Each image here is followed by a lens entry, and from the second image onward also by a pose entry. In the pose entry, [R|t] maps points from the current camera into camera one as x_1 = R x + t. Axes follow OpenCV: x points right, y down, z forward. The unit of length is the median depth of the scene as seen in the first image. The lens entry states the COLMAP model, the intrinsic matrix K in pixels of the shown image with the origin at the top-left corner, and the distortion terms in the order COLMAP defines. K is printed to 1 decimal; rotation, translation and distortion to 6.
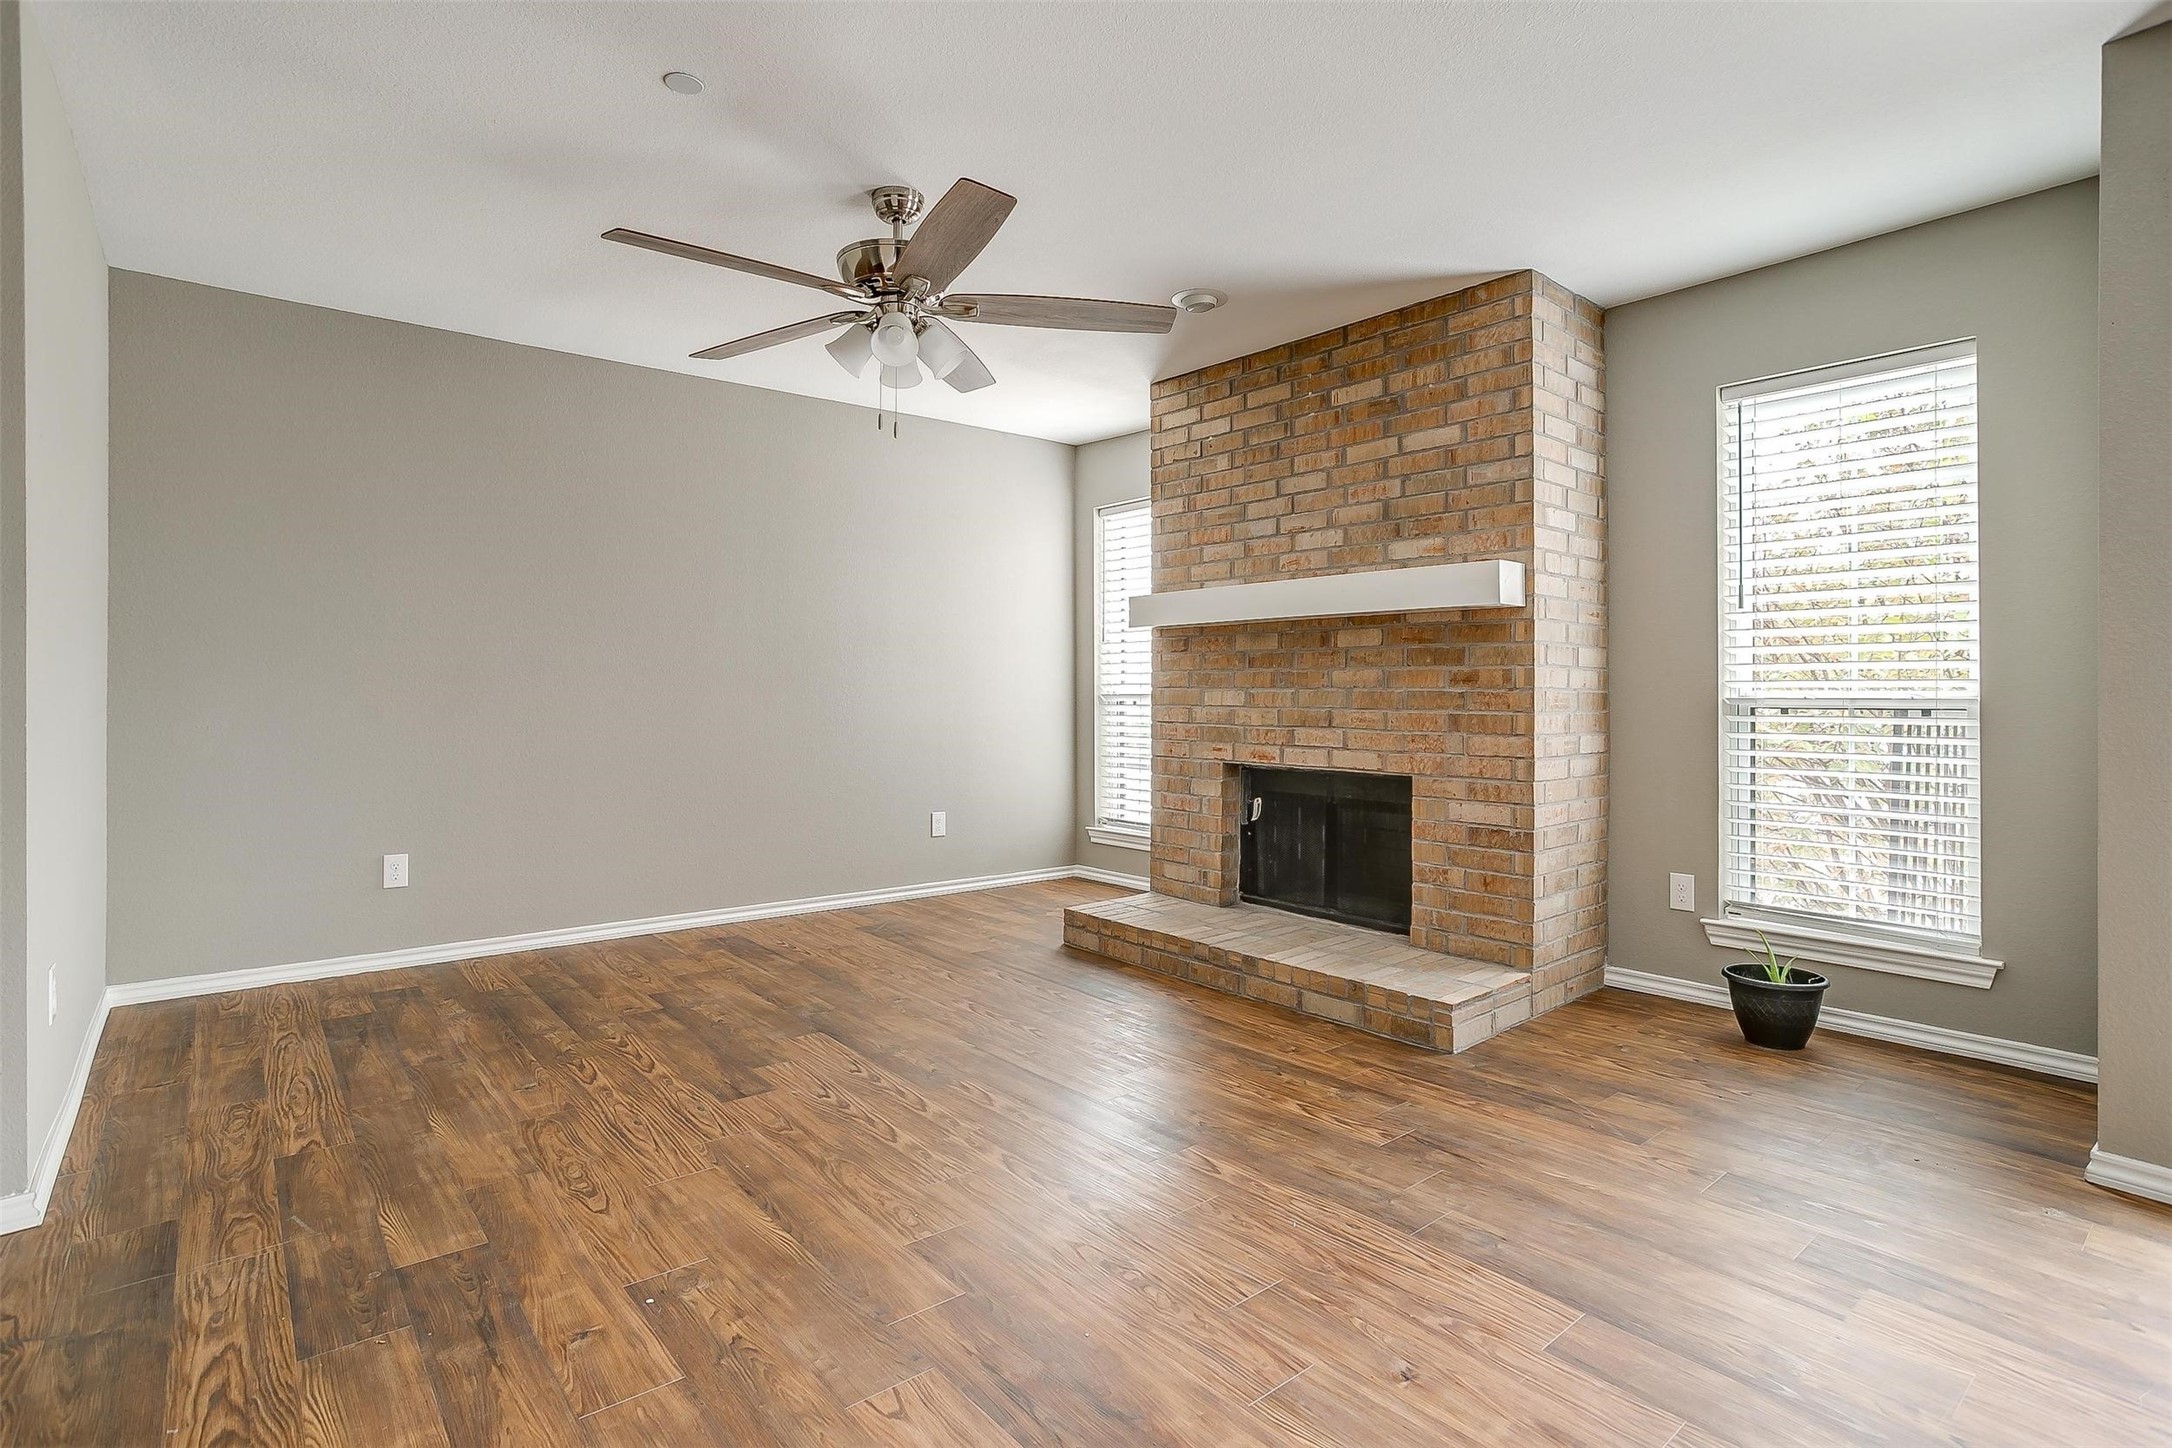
lens RADIAL K [[1065.2, 0, 1095.2], [0, 1065.2, 687.5], [0, 0, 1]] dist [-0.060203, 0.030912]
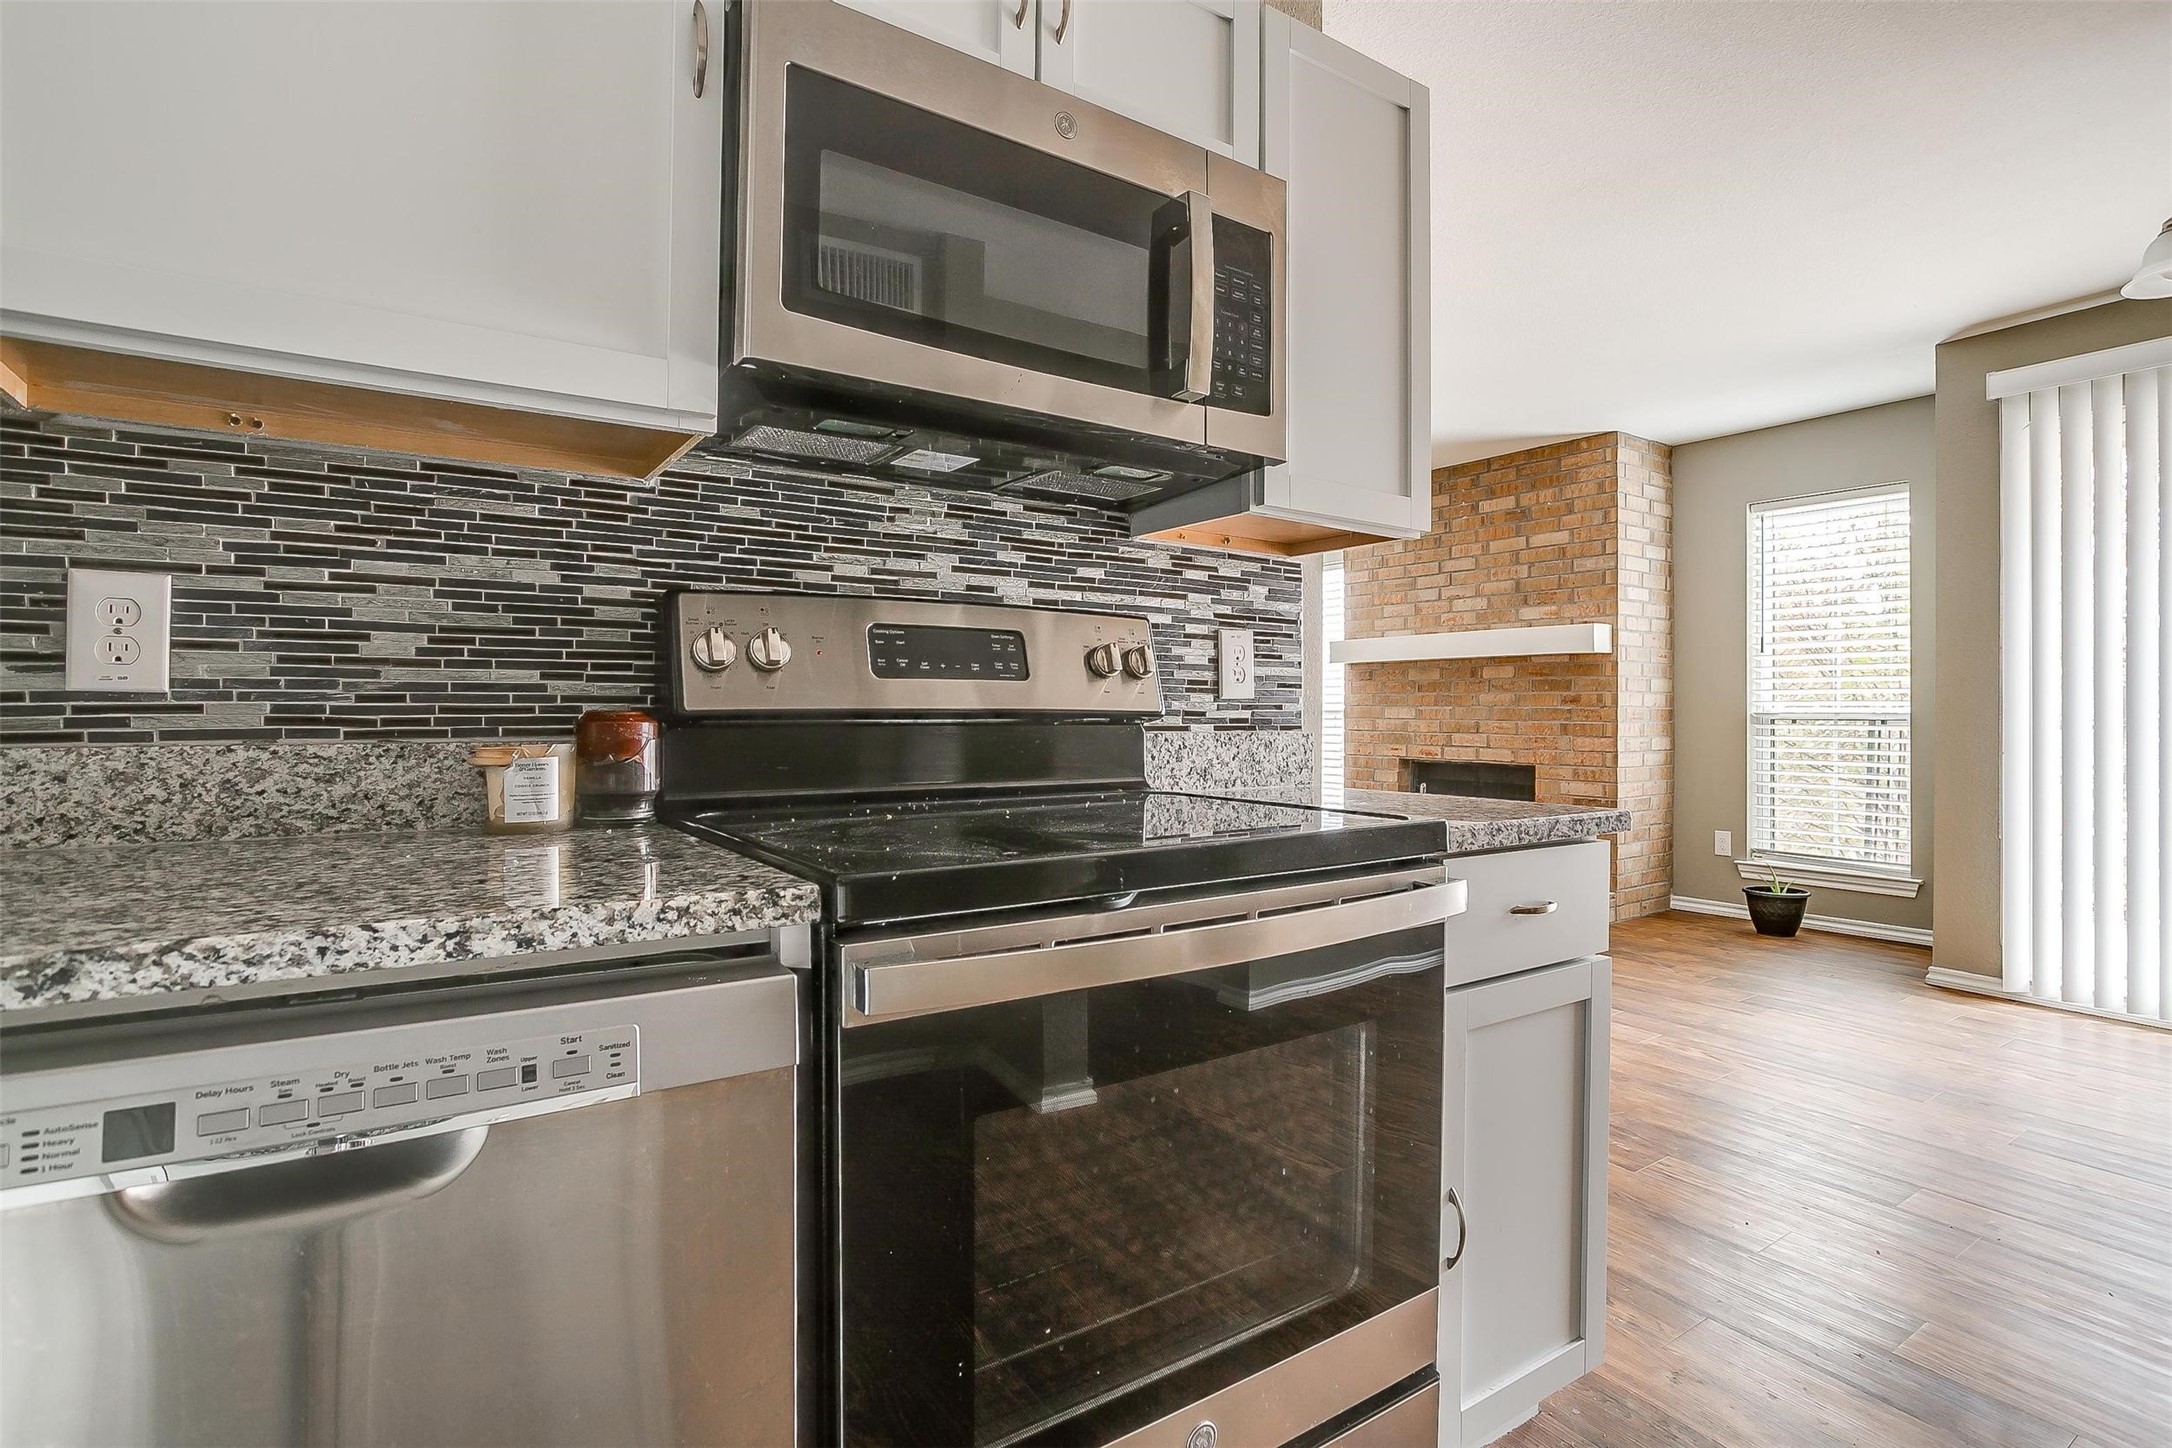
lens RADIAL K [[1056.1, 0, 1095.2], [0, 1056.1, 713.2], [0, 0, 1]] dist [-0.060909, 0.033361]
pose [[0.994233, -0.000595, -0.107240, -0.158444], [0.001527, 0.999962, 0.008610, -0.003177], [0.107231, -0.008724, 0.994196, -0.527330]]
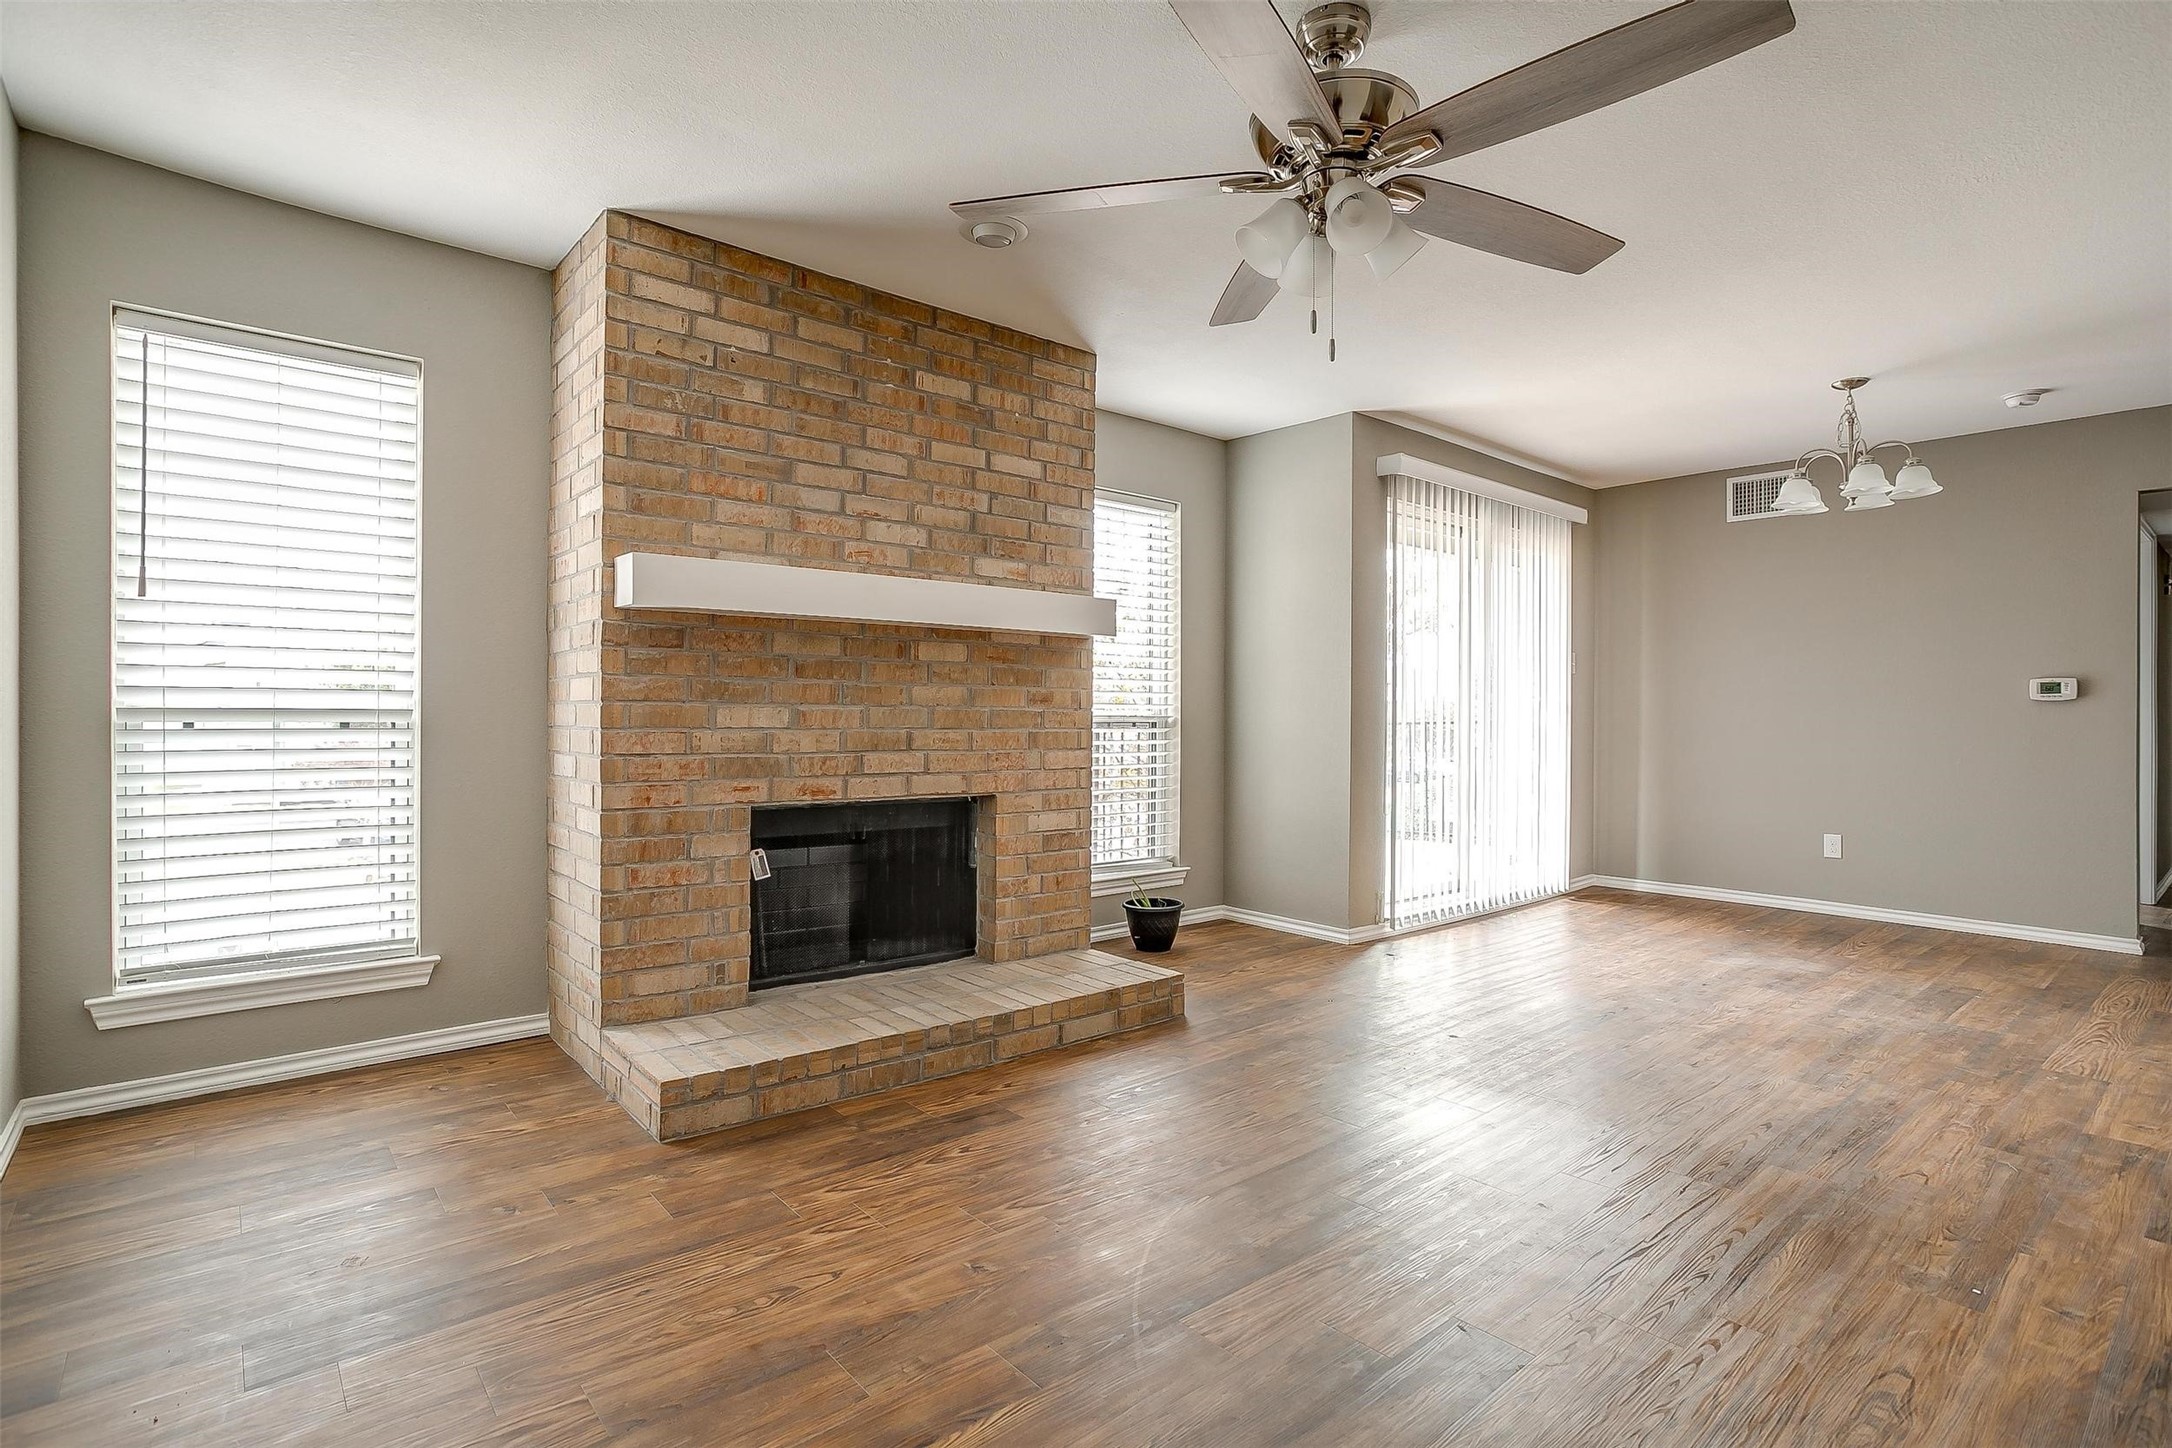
lens RADIAL K [[1104.8, 0, 1055.0], [0, 1104.8, 703.1], [0, 0, 1]] dist [-0.069130, 0.043343]
pose [[-0.009238, -0.001065, 0.999957, -0.746219], [-0.020118, 0.999797, 0.000879, -0.005274], [-0.999755, -0.020109, -0.009257, 0.950132]]
